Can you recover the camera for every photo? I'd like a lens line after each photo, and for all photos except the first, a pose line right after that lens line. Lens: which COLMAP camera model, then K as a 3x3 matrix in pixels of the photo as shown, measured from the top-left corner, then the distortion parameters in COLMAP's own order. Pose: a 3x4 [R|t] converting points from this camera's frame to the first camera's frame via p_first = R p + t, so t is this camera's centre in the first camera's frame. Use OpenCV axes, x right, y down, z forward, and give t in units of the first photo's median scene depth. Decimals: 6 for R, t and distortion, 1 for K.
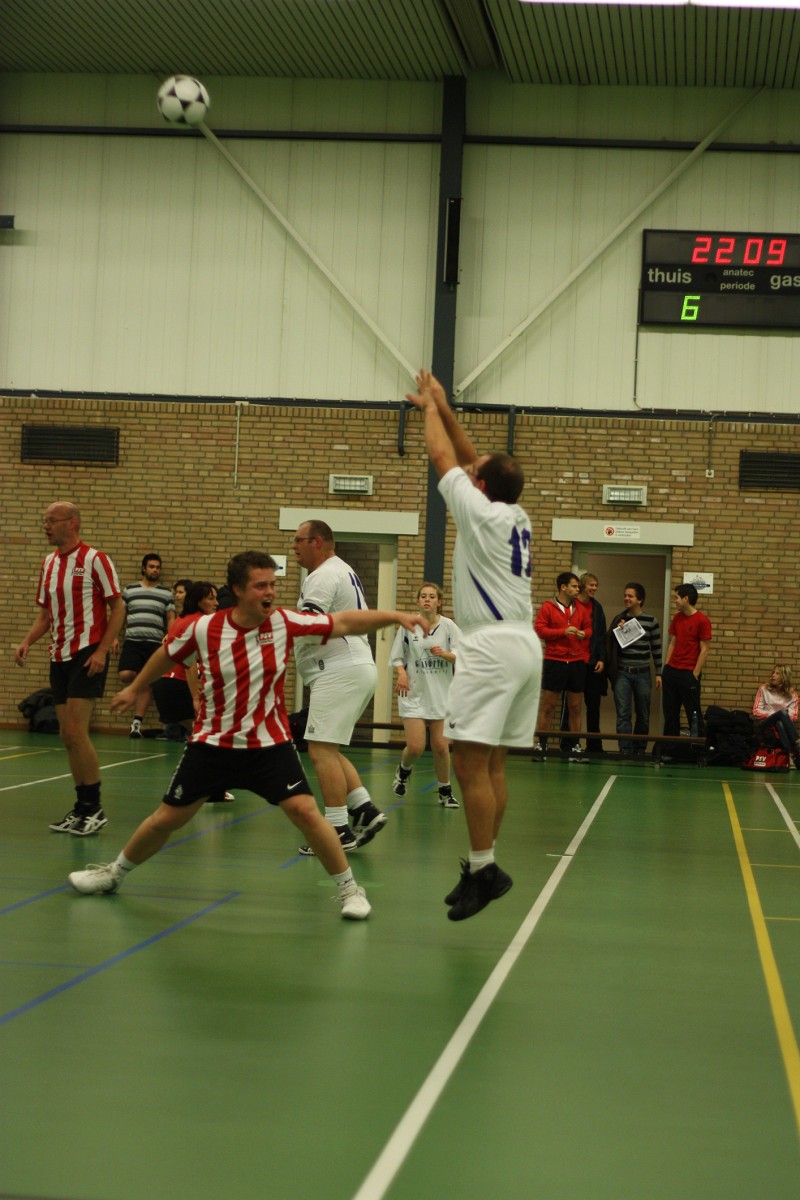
lens RADIAL K [[2814.5, 0, 411.7], [0, 2814.5, 609.9], [0, 0, 1]] dist [-0.120158, 0.360712]
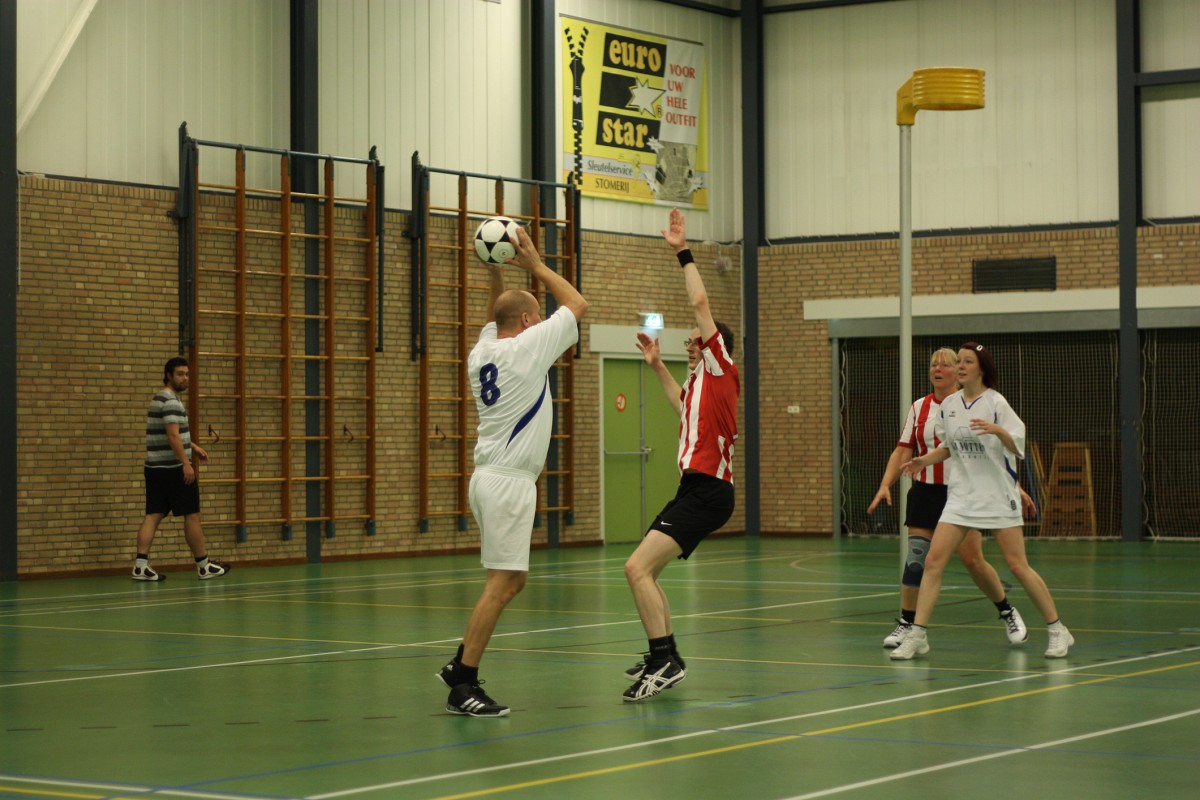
lens RADIAL K [[2814.5, 0, 598.8], [0, 2814.5, 401.2], [0, 0, 1]] dist [-0.120158, 0.360712]
pose [[0.876131, -0.056064, -0.478802, 0.373646], [0.049178, 0.998427, -0.026920, 0.015977], [0.479558, 0.000038, 0.877510, -0.038634]]
